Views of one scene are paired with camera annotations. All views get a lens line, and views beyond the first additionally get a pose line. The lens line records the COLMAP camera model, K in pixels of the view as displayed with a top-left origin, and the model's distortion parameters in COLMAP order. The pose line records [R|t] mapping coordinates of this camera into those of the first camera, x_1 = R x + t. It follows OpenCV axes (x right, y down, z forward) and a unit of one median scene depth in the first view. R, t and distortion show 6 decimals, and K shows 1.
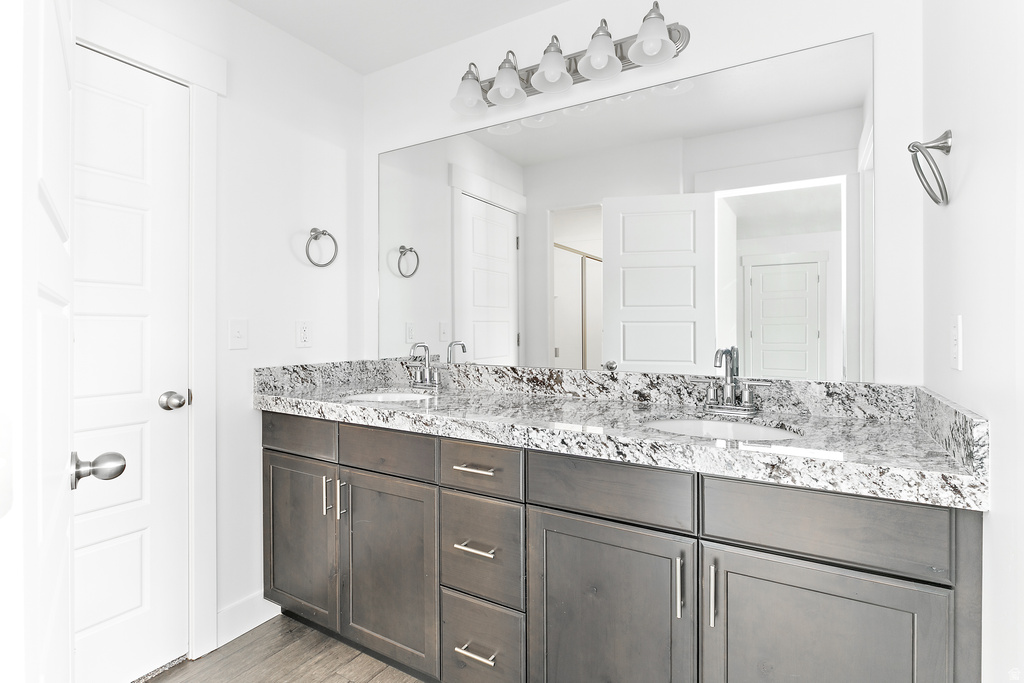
lens RADIAL K [[508.2, 0, 508.3], [0, 508.2, 333.2], [0, 0, 1]] dist [-0.008384, 0.001323]
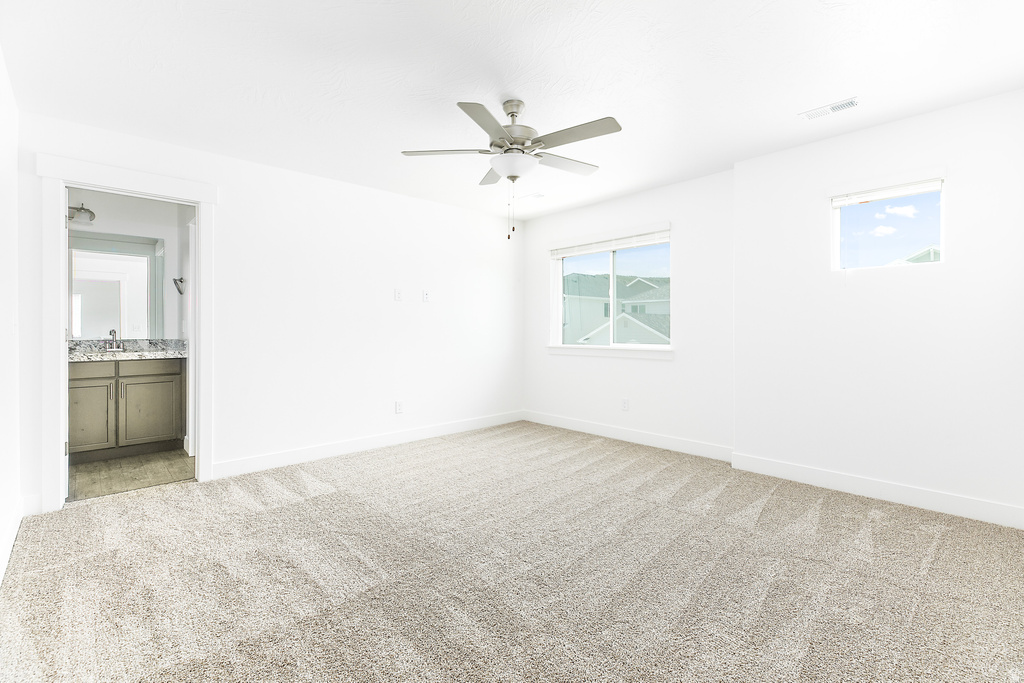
lens RADIAL K [[469.9, 0, 523.3], [0, 469.9, 327.4], [0, 0, 1]] dist [0.010073, 0.000297]
pose [[0.281450, 0.006192, 0.959556, -1.291428], [0.005814, 0.999950, -0.008158, 0.042827], [-0.959558, 0.007875, 0.281400, -1.735994]]
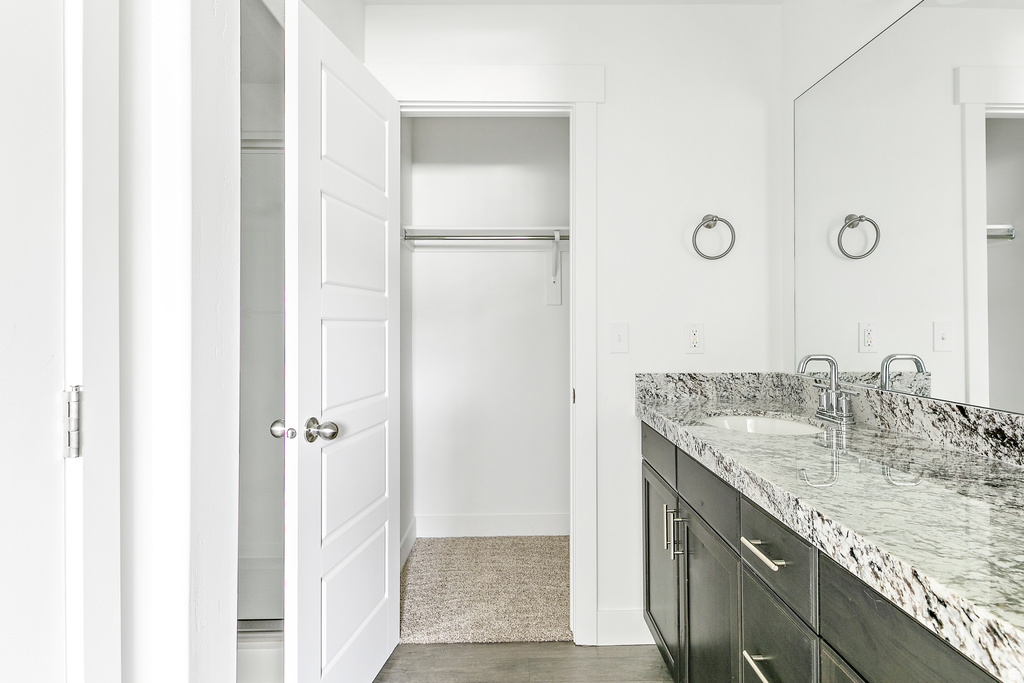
lens RADIAL K [[571.1, 0, 520.8], [0, 571.1, 323.9], [0, 0, 1]] dist [0.001824, -0.002713]
pose [[0.513819, 0.001397, -0.857898, 0.306298], [-0.004867, 0.999987, -0.001287, -0.021458], [0.857885, 0.004837, 0.513819, 0.250102]]
